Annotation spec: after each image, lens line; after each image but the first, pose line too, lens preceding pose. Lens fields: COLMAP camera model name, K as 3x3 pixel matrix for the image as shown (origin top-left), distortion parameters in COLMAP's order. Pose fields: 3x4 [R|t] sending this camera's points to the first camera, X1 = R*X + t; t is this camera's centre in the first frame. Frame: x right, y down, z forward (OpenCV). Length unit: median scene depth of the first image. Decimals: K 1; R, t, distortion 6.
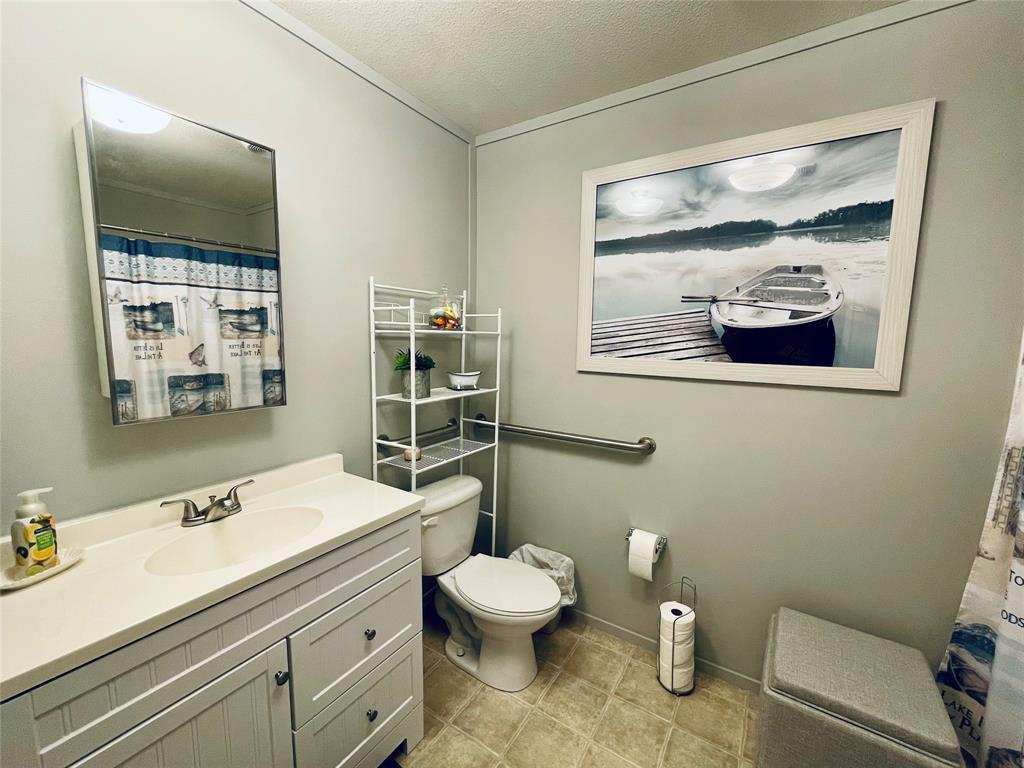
lens RADIAL K [[419.9, 0, 509.7], [0, 419.9, 384.9], [0, 0, 1]] dist [-0.005933, 0.000299]
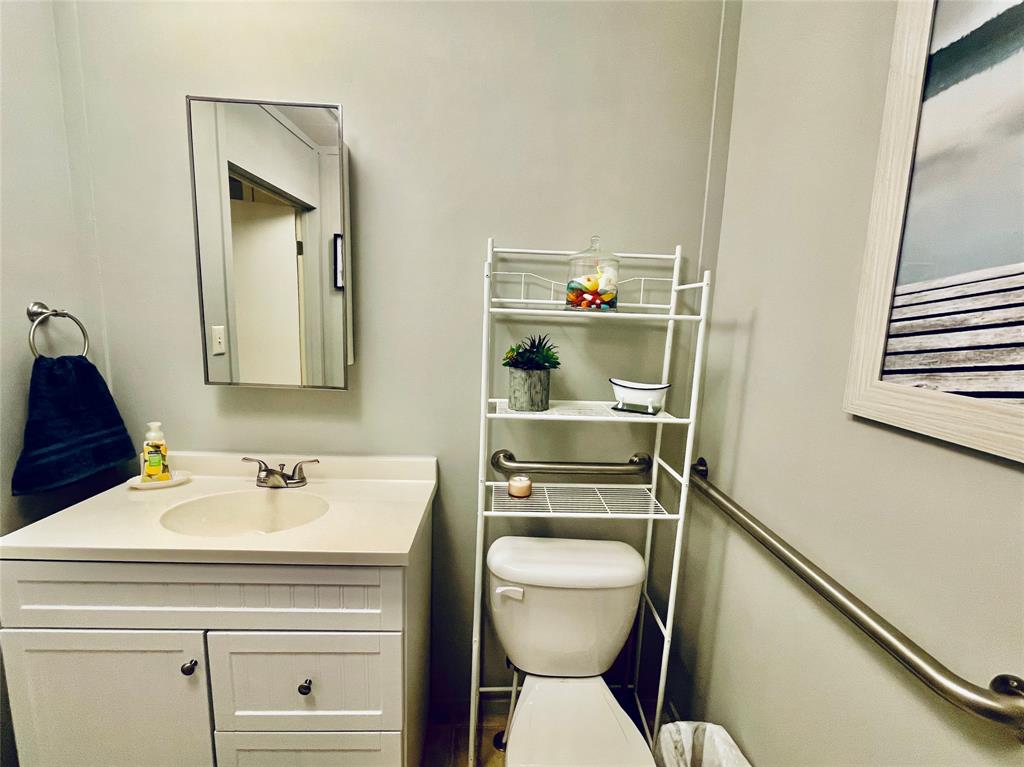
lens RADIAL K [[449.7, 0, 513.7], [0, 449.7, 382.6], [0, 0, 1]] dist [-0.002732, -0.000624]
pose [[0.571428, 0.124959, -0.811083, 0.344270], [-0.119669, 0.990463, 0.068285, -0.057415], [0.811880, 0.058041, 0.580932, 0.530119]]
